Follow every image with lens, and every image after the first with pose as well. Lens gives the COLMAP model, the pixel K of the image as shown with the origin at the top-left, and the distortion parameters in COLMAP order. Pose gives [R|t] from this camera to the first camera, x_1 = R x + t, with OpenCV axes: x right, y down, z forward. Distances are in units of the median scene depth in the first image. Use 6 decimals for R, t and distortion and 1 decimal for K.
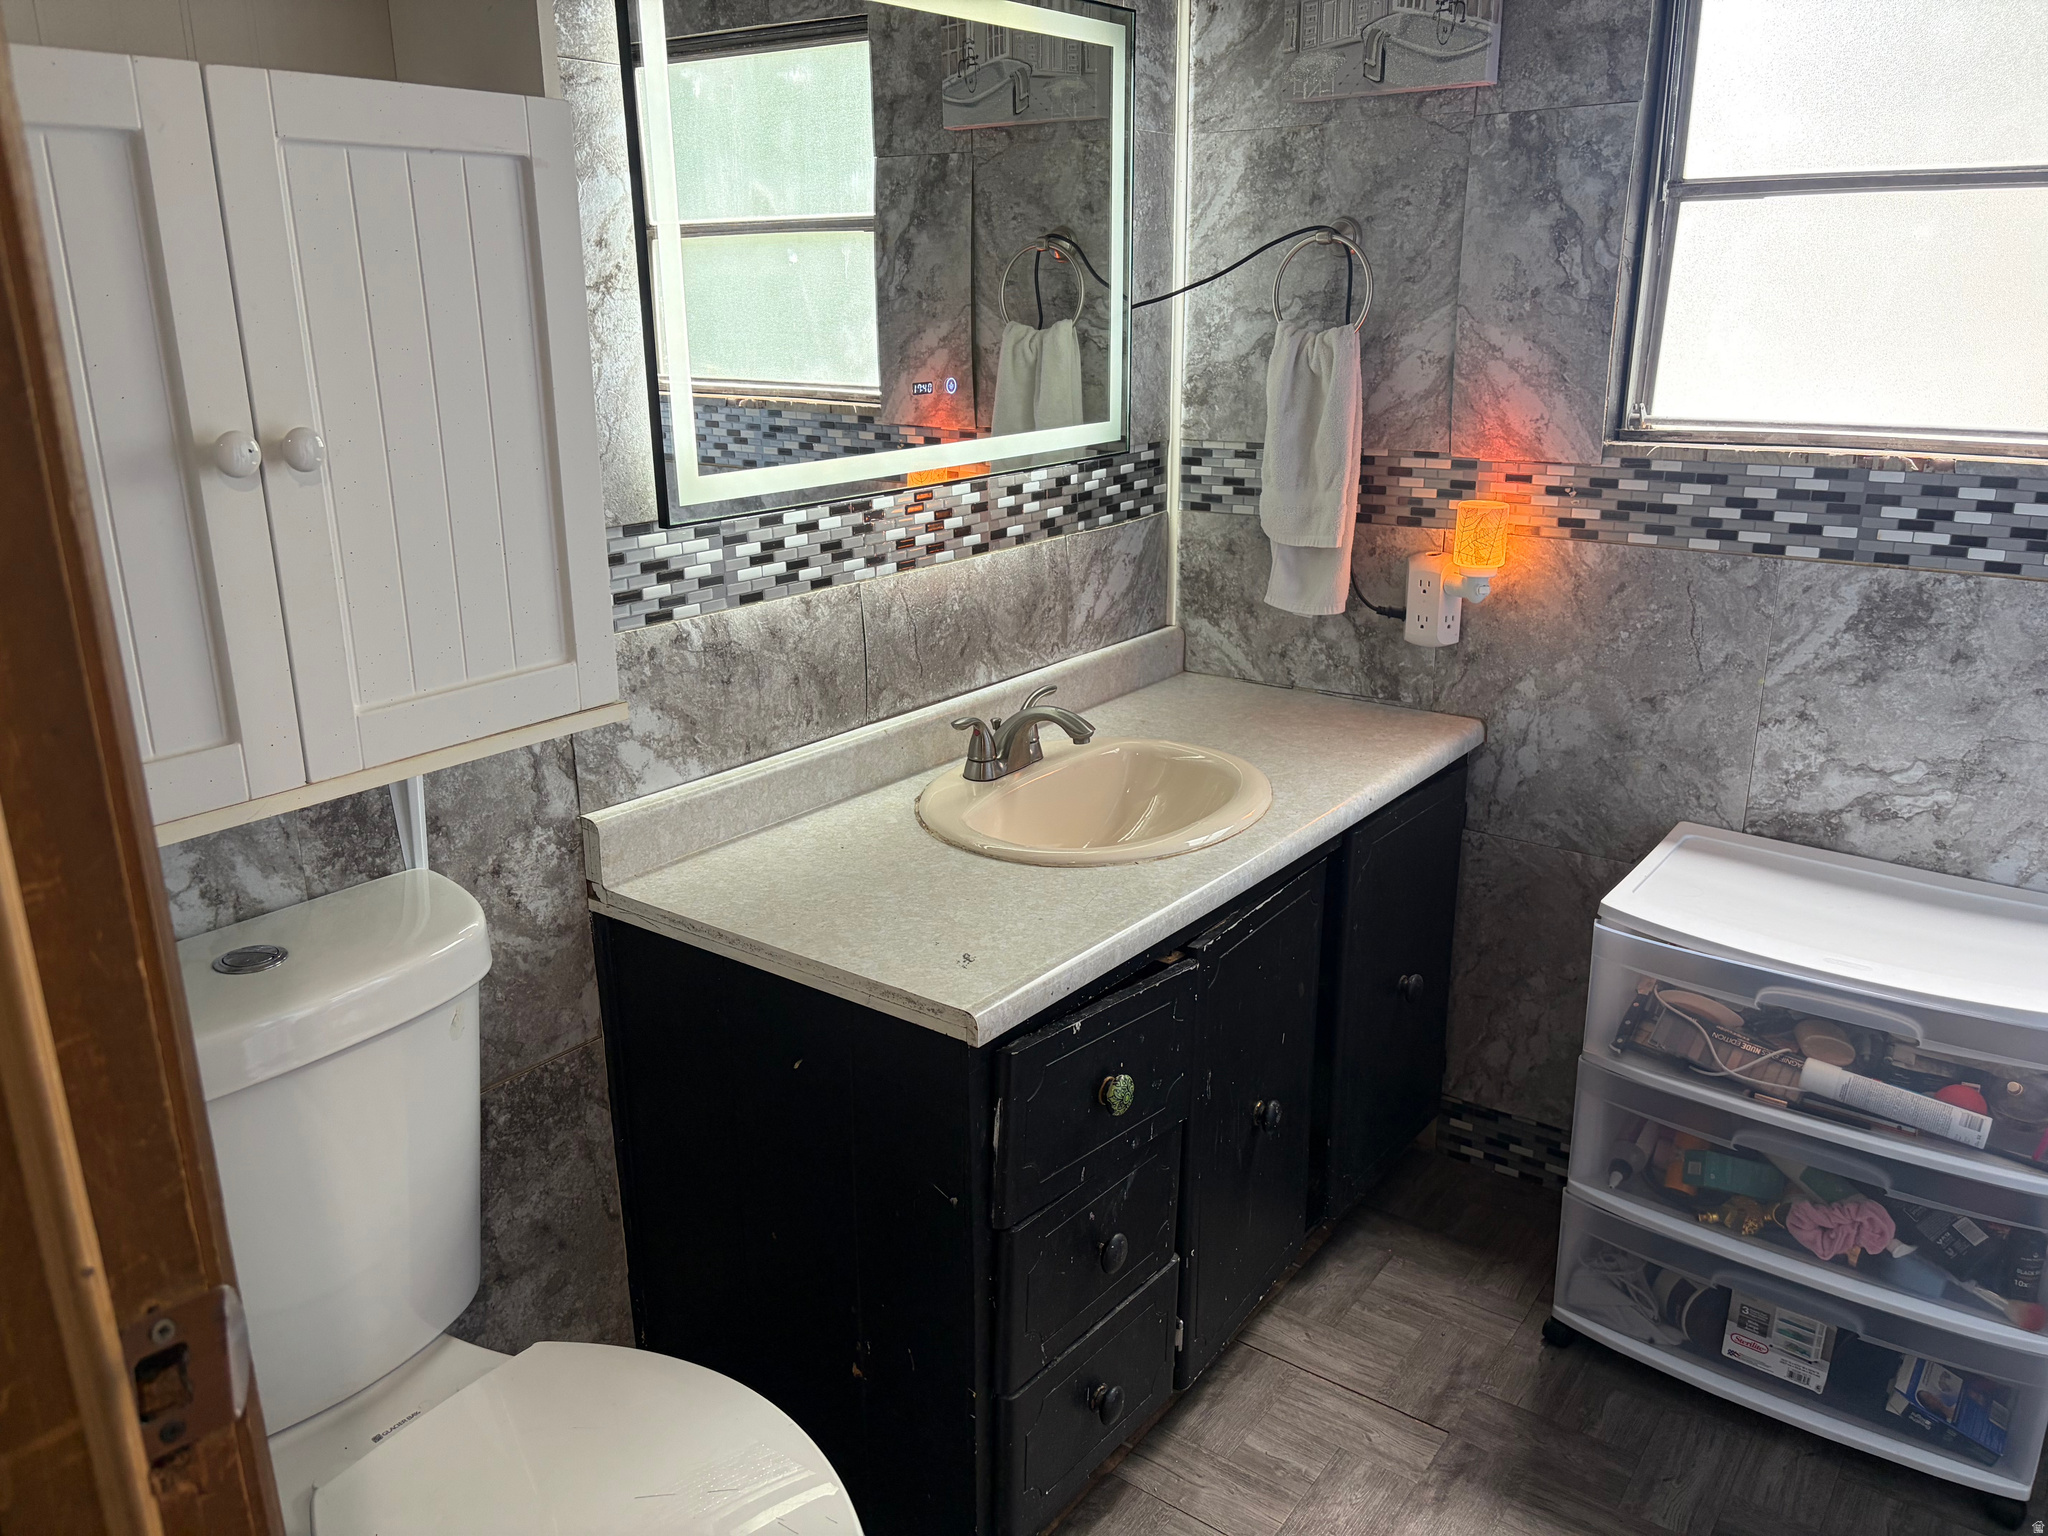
lens RADIAL K [[1551.7, 0, 1014.5], [0, 1551.7, 773.9], [0, 0, 1]] dist [0.035986, -0.011509]
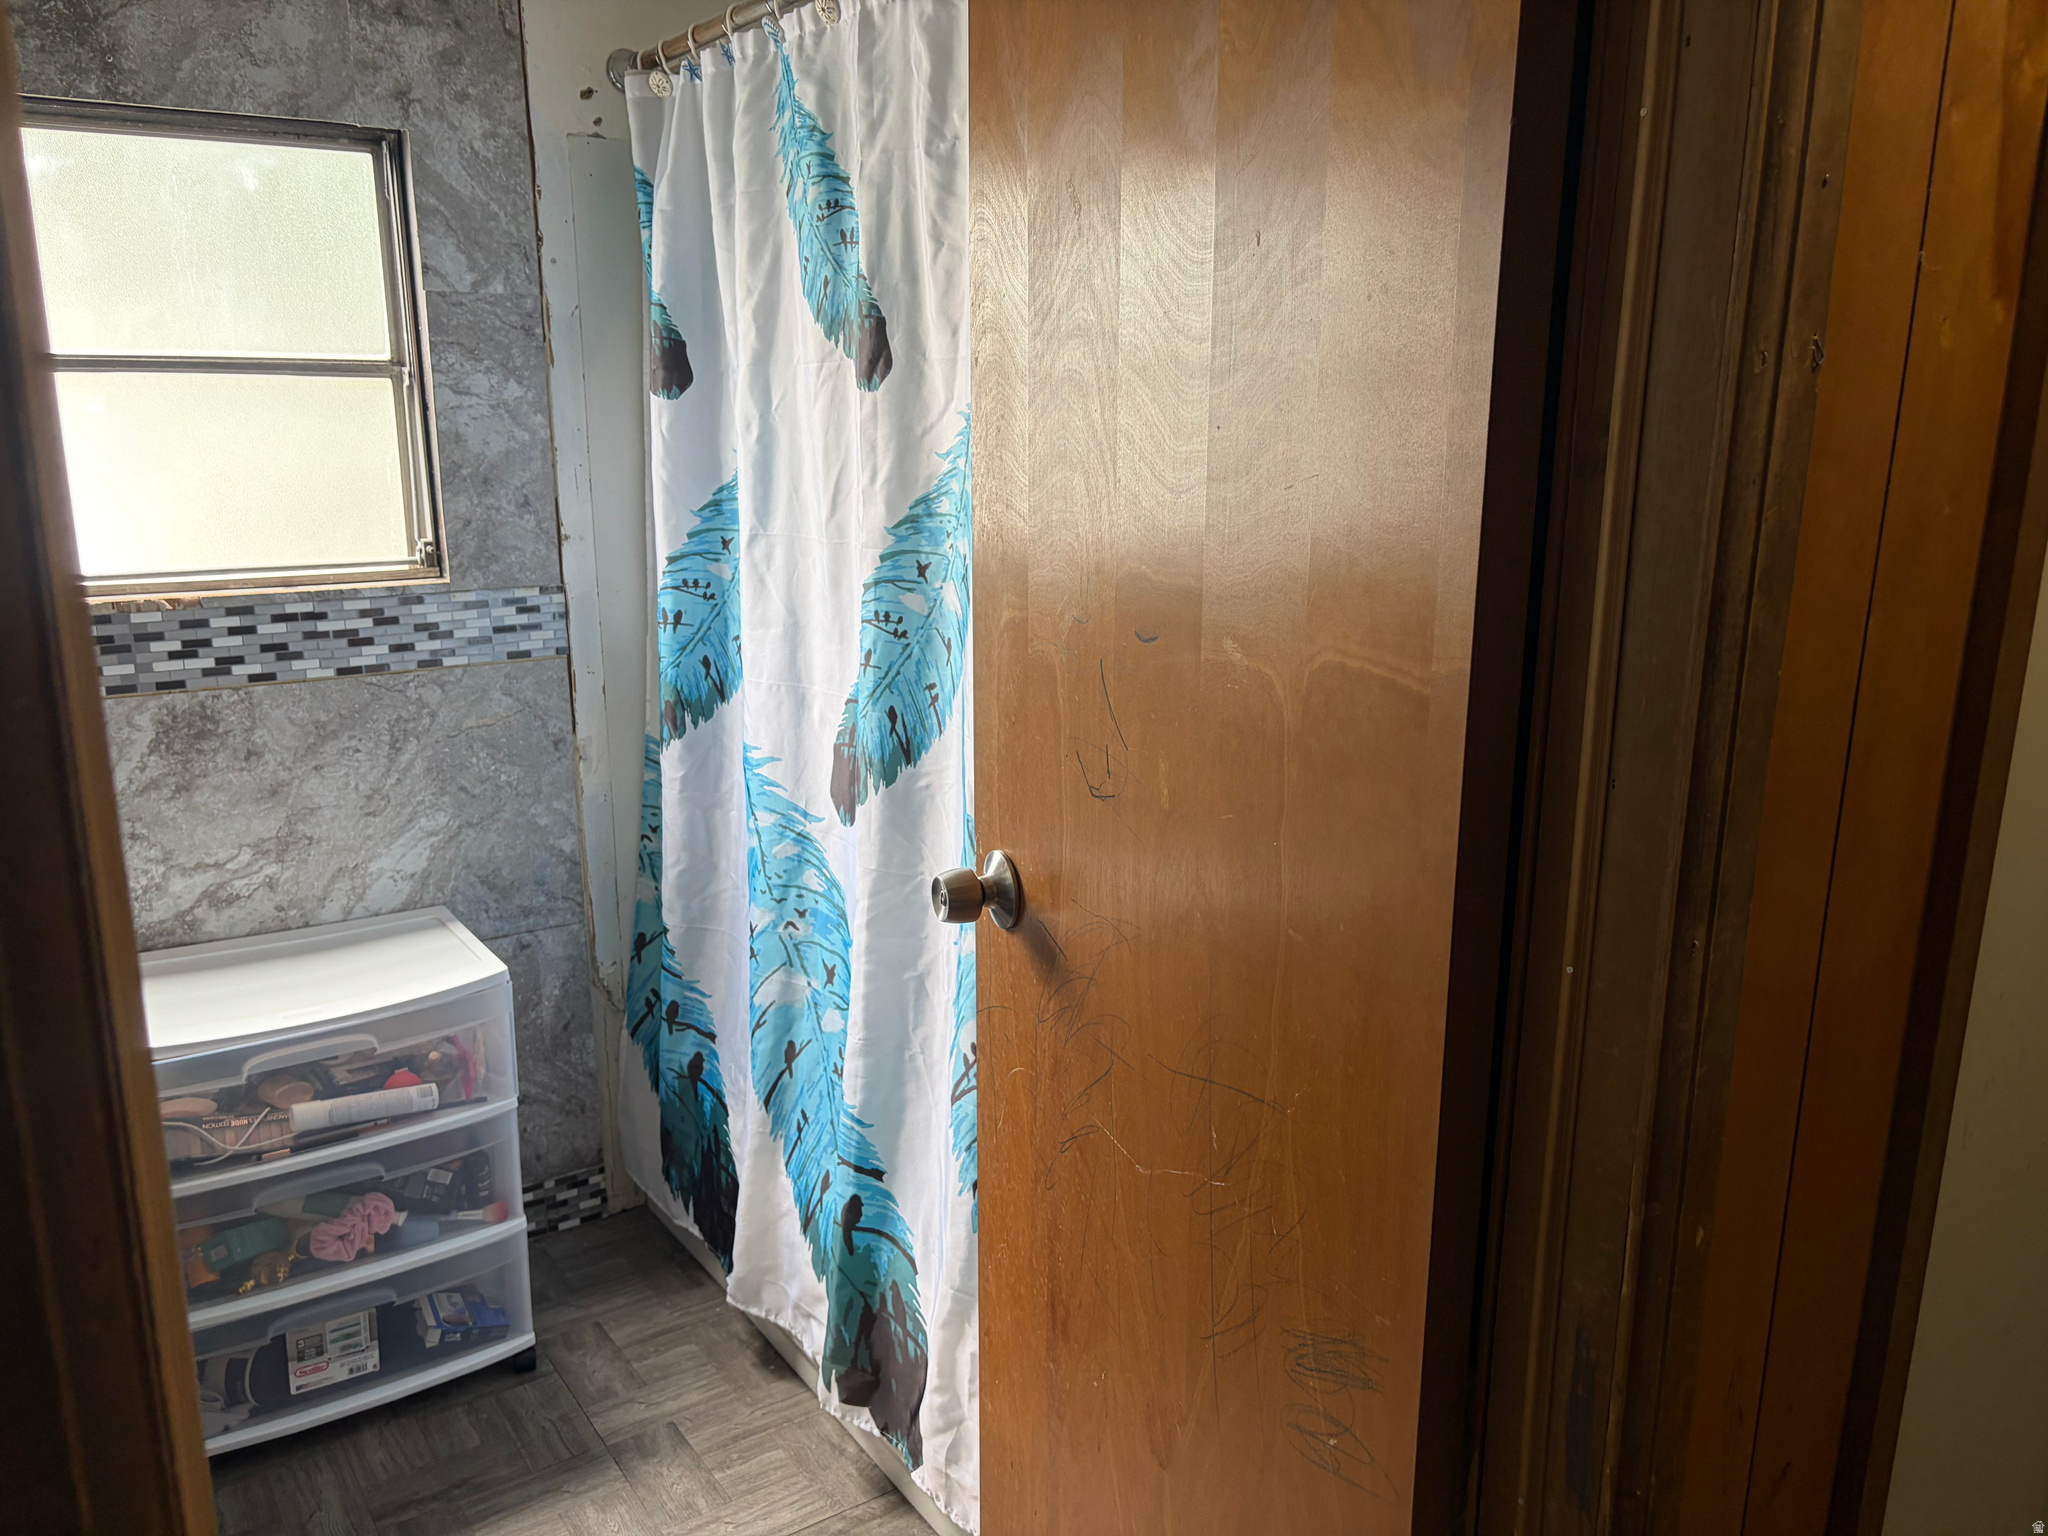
lens RADIAL K [[1547.9, 0, 1012.3], [0, 1547.9, 777.1], [0, 0, 1]] dist [0.053948, -0.064526]
pose [[0.335454, -0.213504, 0.917544, -0.297556], [0.283558, 0.951694, 0.117782, -0.032494], [-0.898368, 0.220667, 0.379790, 0.022330]]
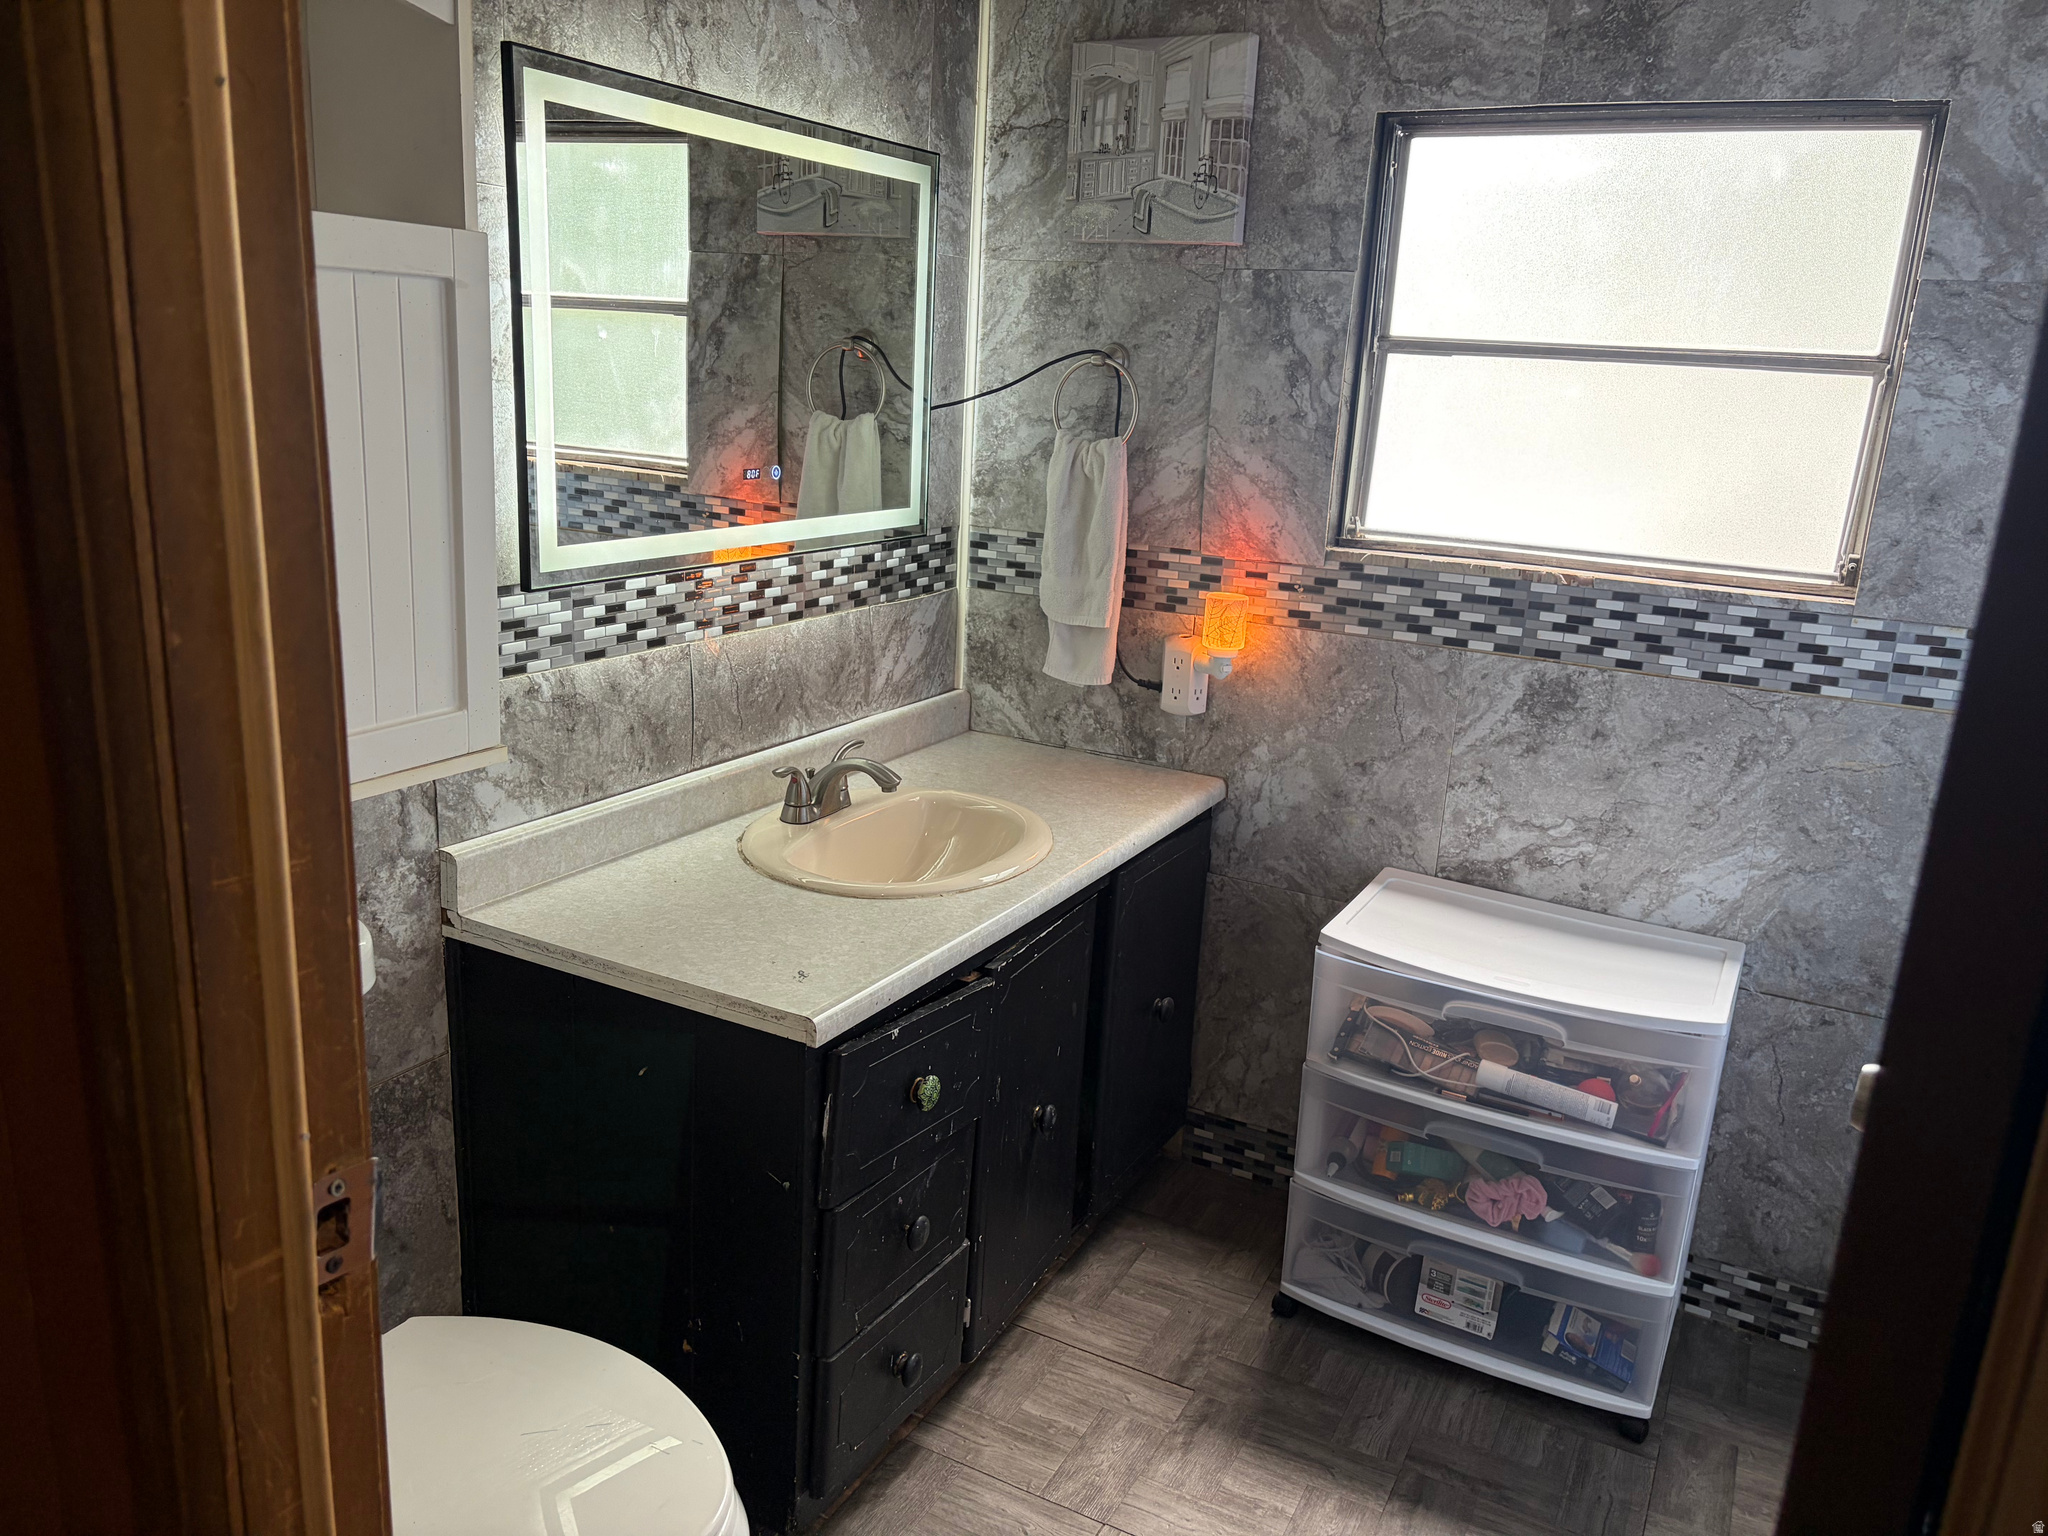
lens RADIAL K [[1547.9, 0, 1012.3], [0, 1547.9, 777.1], [0, 0, 1]] dist [0.053948, -0.064526]
pose [[0.986589, 0.019459, 0.162058, -0.051607], [-0.013878, 0.999273, -0.035502, 0.008658], [-0.162631, 0.032777, 0.986142, -0.133344]]
